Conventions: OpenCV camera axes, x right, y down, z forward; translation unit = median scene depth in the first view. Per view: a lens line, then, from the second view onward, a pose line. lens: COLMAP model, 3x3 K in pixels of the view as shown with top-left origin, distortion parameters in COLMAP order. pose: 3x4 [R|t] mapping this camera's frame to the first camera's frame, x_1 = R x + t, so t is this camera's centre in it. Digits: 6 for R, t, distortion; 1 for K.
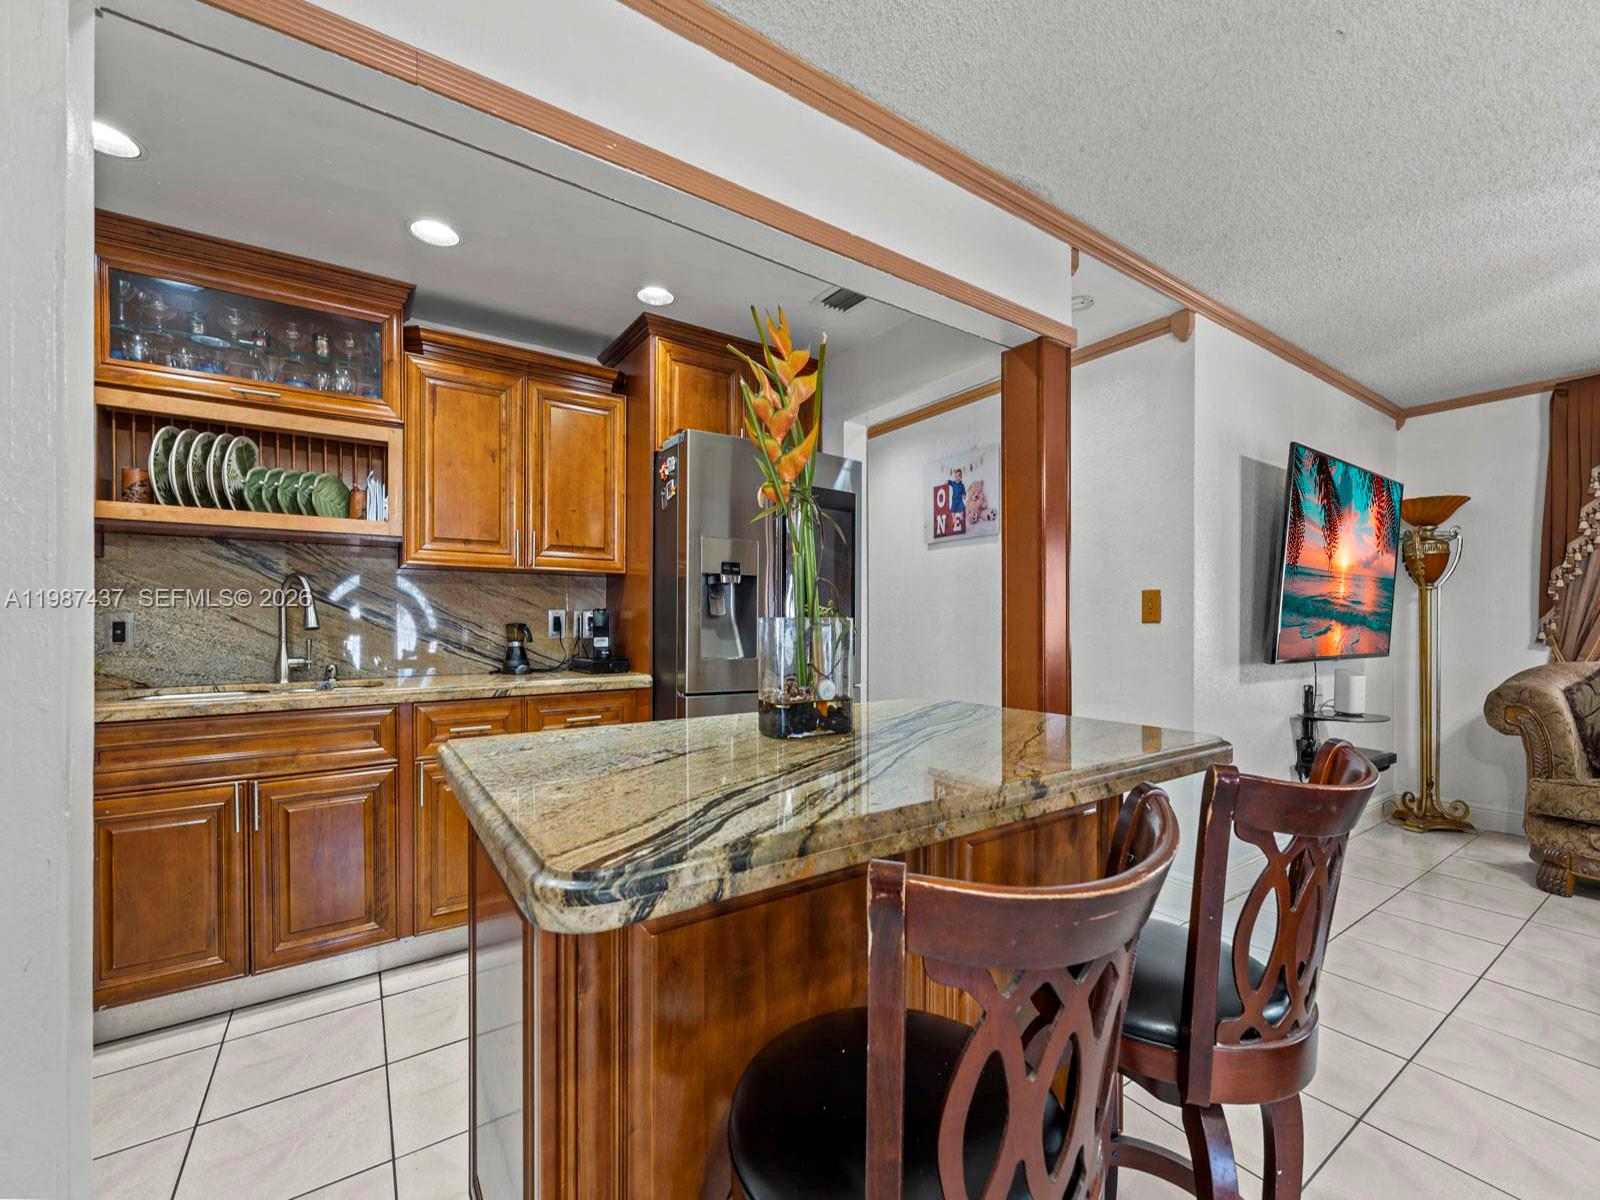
lens RADIAL K [[655.9, 0, 804.5], [0, 655.9, 625.1], [0, 0, 1]] dist [-0.001098, -0.000203]
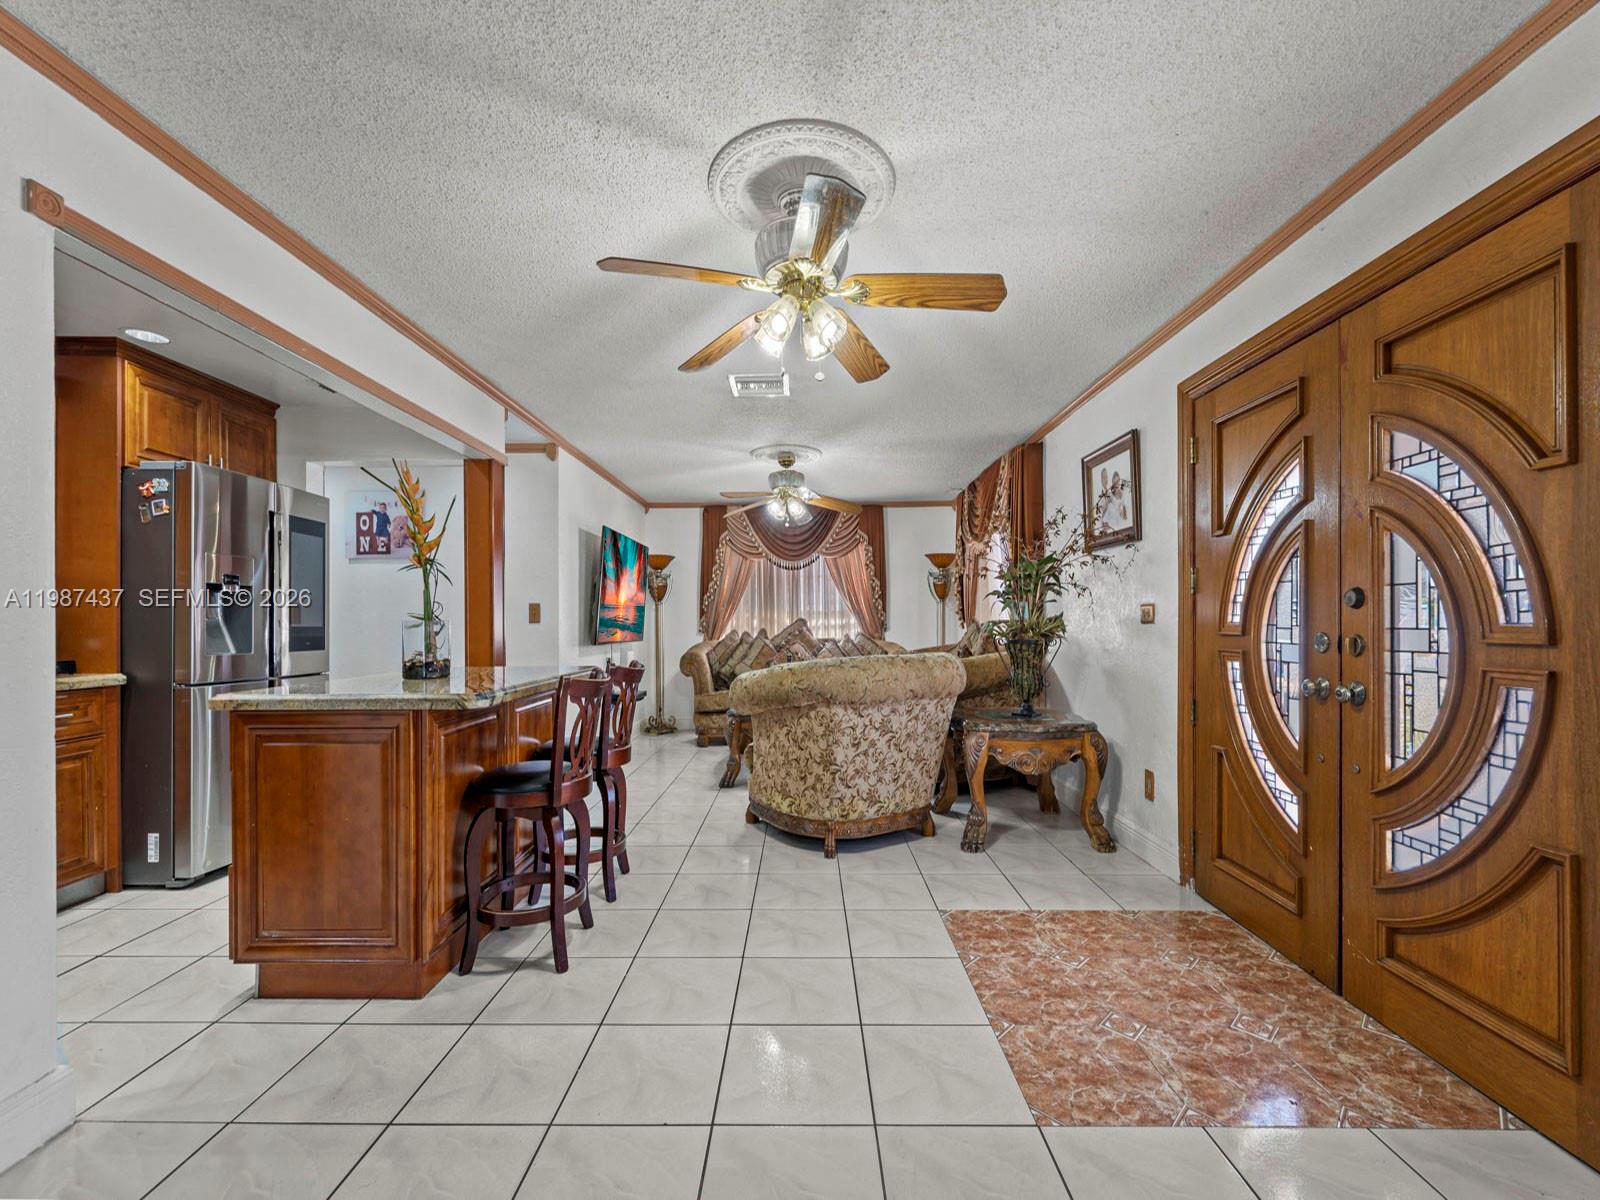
lens RADIAL K [[652.6, 0, 794.7], [0, 652.6, 610.3], [0, 0, 1]] dist [-0.002164, -0.000418]
pose [[0.572026, 0.010142, 0.820173, -0.392064], [0.010151, 0.999759, -0.019442, 0.003224], [-0.820173, 0.019447, 0.571785, -0.424489]]
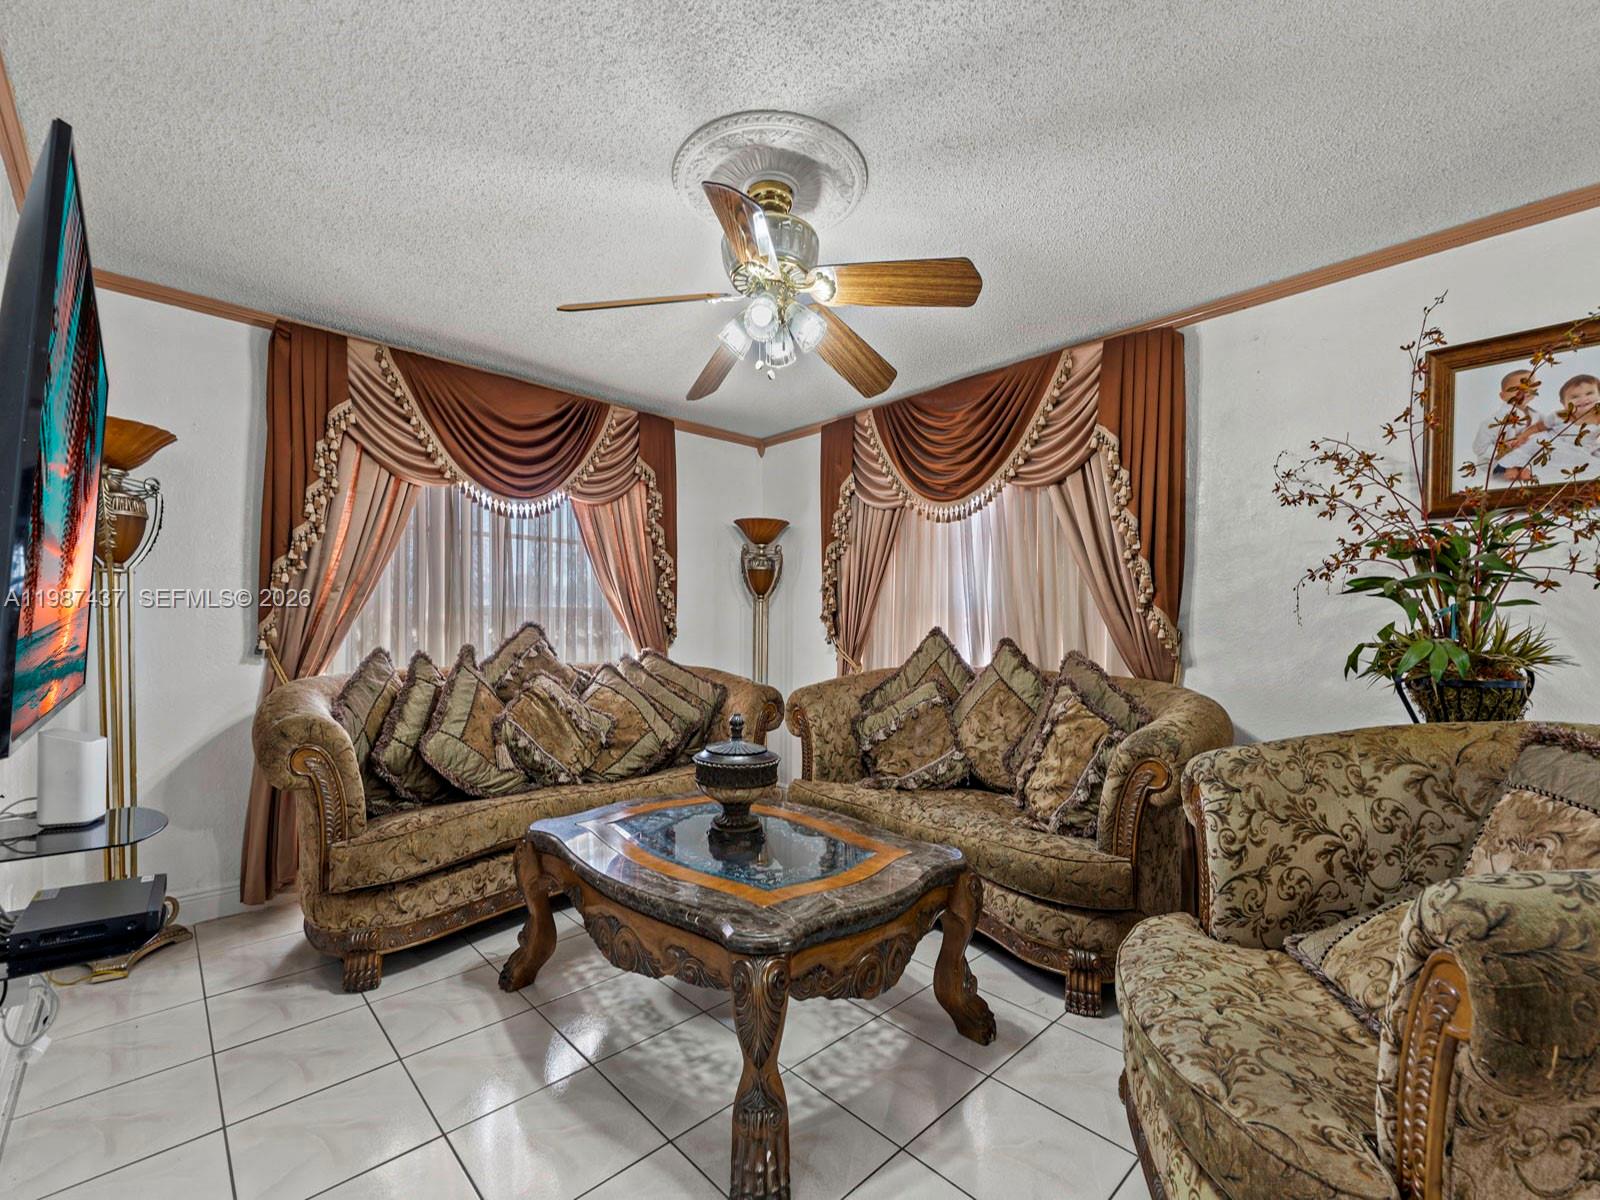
lens RADIAL K [[687.3, 0, 775.7], [0, 687.3, 639.2], [0, 0, 1]] dist [-0.003036, -0.000465]
pose [[-0.147356, -0.016689, 0.988943, 0.256937], [-0.002579, 0.999861, 0.016489, -0.005594], [-0.989080, -0.000121, -0.147378, 0.547798]]
